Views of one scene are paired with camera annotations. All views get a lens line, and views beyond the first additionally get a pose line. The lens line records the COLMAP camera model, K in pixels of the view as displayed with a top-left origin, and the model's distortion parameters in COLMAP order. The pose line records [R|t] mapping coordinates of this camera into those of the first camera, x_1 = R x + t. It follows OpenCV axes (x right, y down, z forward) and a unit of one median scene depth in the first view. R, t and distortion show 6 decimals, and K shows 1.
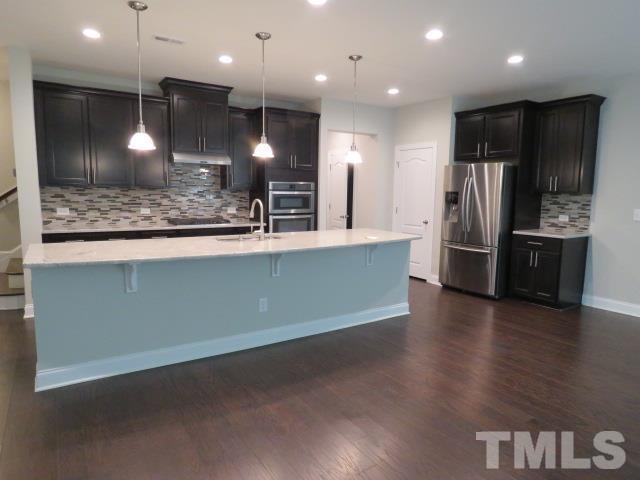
lens RADIAL K [[408.9, 0, 320.8], [0, 408.9, 241.1], [0, 0, 1]] dist [-0.004042, 0.003510]
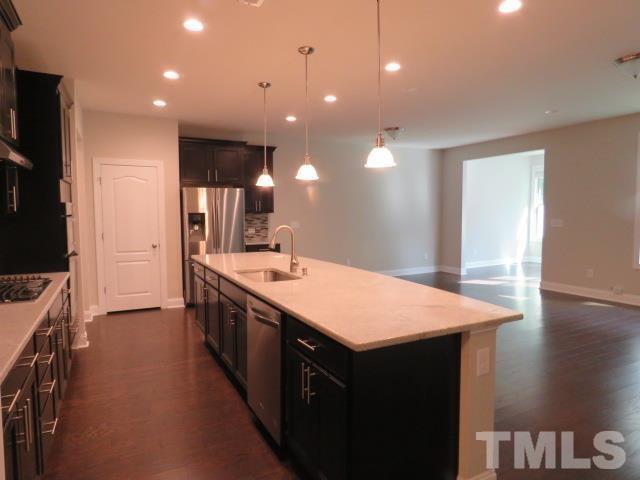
lens RADIAL K [[408.9, 0, 319.9], [0, 408.9, 237.9], [0, 0, 1]] dist [-0.004042, 0.003510]
pose [[0.109589, -0.078794, 0.990849, -0.685977], [0.124693, 0.990068, 0.064941, -0.085789], [-0.986125, 0.116435, 0.118326, 0.569284]]
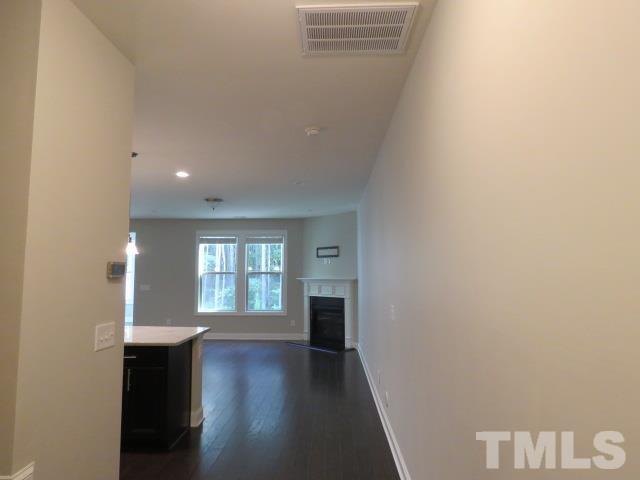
lens RADIAL K [[408.9, 0, 318.3], [0, 408.9, 242.5], [0, 0, 1]] dist [-0.004042, 0.003510]
pose [[-0.816437, 0.025181, 0.576886, -0.937365], [0.045679, 0.998734, 0.021052, -0.144075], [-0.575625, 0.043539, -0.816554, 0.945640]]
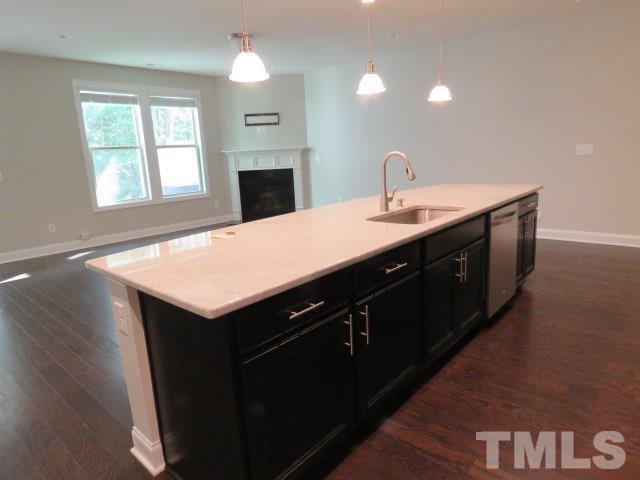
lens RADIAL K [[408.9, 0, 322.7], [0, 408.9, 243.4], [0, 0, 1]] dist [-0.004042, 0.003510]
pose [[-0.963977, 0.081668, -0.253139, 0.101400], [-0.004609, 0.946426, 0.322888, -0.124774], [0.265946, 0.312424, -0.911956, 1.116945]]
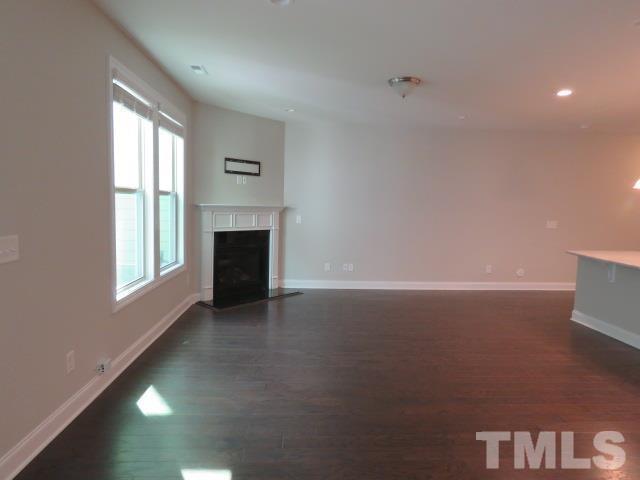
lens RADIAL K [[408.9, 0, 322.7], [0, 408.9, 238.9], [0, 0, 1]] dist [-0.004042, 0.003510]
pose [[-0.499388, 0.039496, -0.865478, 0.745743], [-0.135237, 0.983161, 0.122900, -0.049692], [0.855758, 0.178420, -0.485638, 0.411483]]
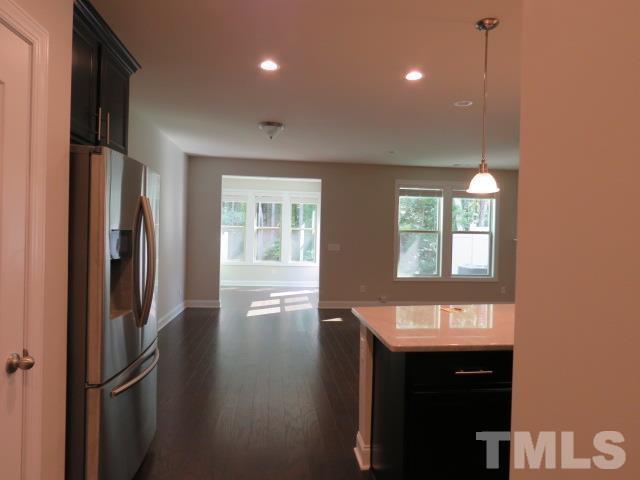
lens RADIAL K [[408.9, 0, 318.5], [0, 408.9, 238.8], [0, 0, 1]] dist [-0.004042, 0.003510]
pose [[-0.890118, -0.040137, 0.453960, 0.019260], [0.014837, 0.993034, 0.116890, -0.148001], [-0.455489, 0.110781, -0.883322, 1.222743]]
